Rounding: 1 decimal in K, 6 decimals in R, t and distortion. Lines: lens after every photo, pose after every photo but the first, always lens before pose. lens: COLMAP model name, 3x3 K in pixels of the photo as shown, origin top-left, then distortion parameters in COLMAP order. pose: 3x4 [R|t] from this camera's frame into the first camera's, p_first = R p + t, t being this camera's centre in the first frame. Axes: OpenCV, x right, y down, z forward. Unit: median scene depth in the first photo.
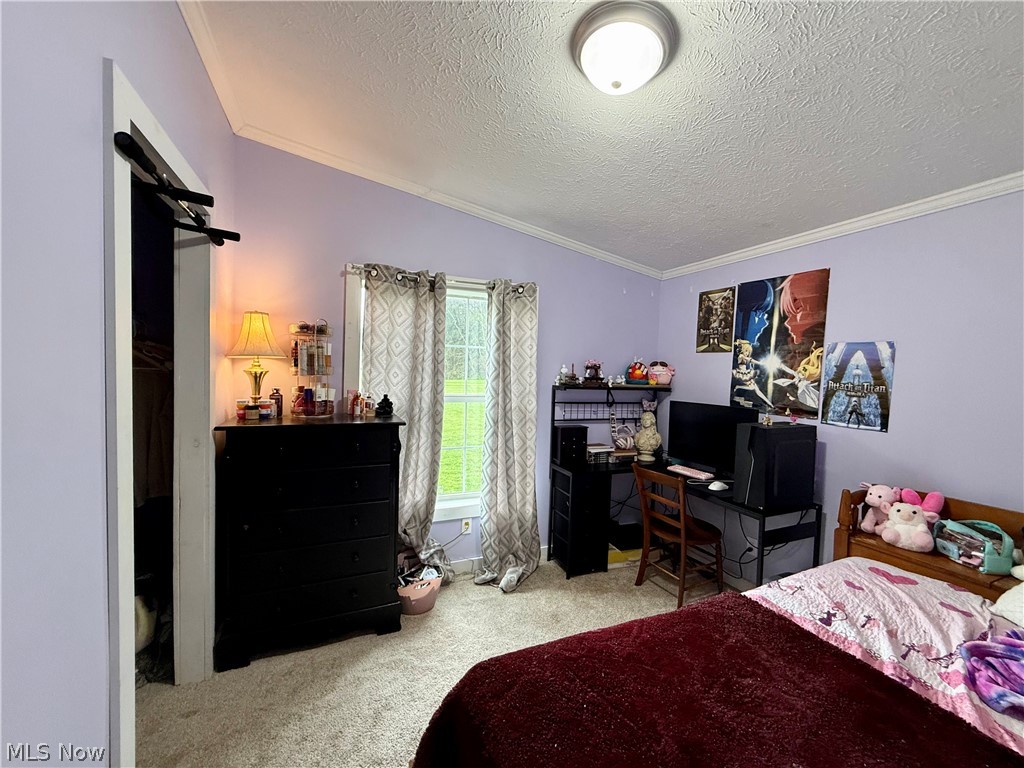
lens RADIAL K [[406.1, 0, 512.4], [0, 406.1, 384.6], [0, 0, 1]] dist [-0.000326, 0.000614]
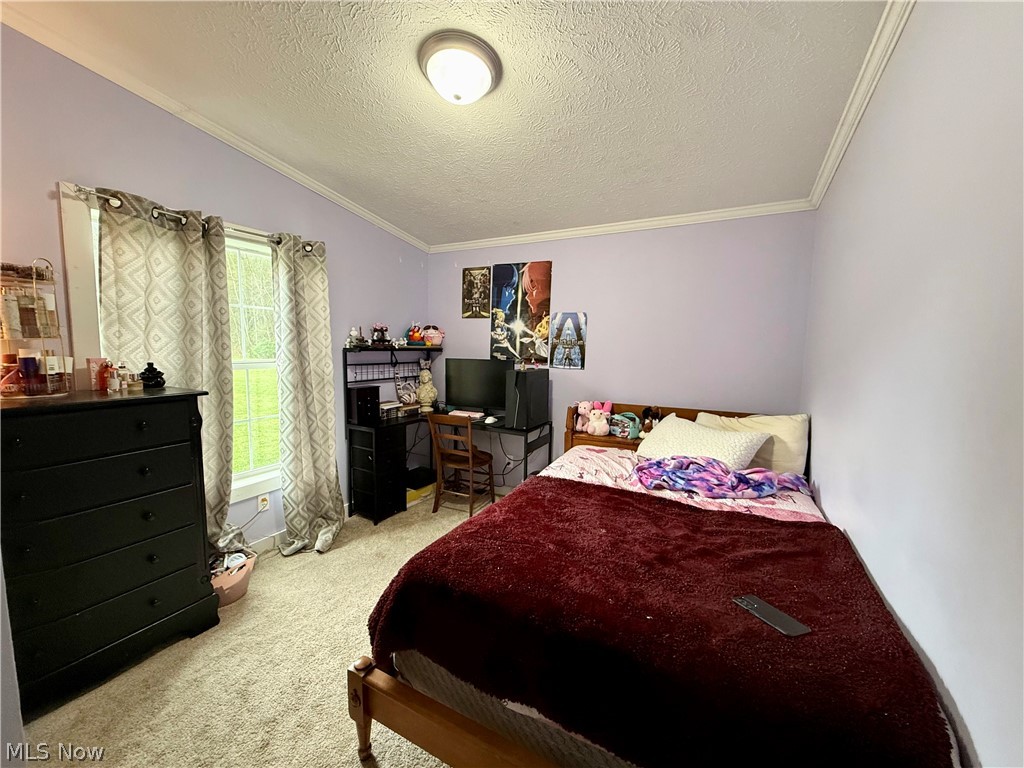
lens RADIAL K [[406.1, 0, 510.0], [0, 406.1, 384.6], [0, 0, 1]] dist [-0.000326, 0.000614]
pose [[0.783501, -0.081512, 0.616021, -0.244847], [0.033173, 0.995432, 0.089523, 0.018719], [-0.620505, -0.049706, 0.782626, -0.065038]]
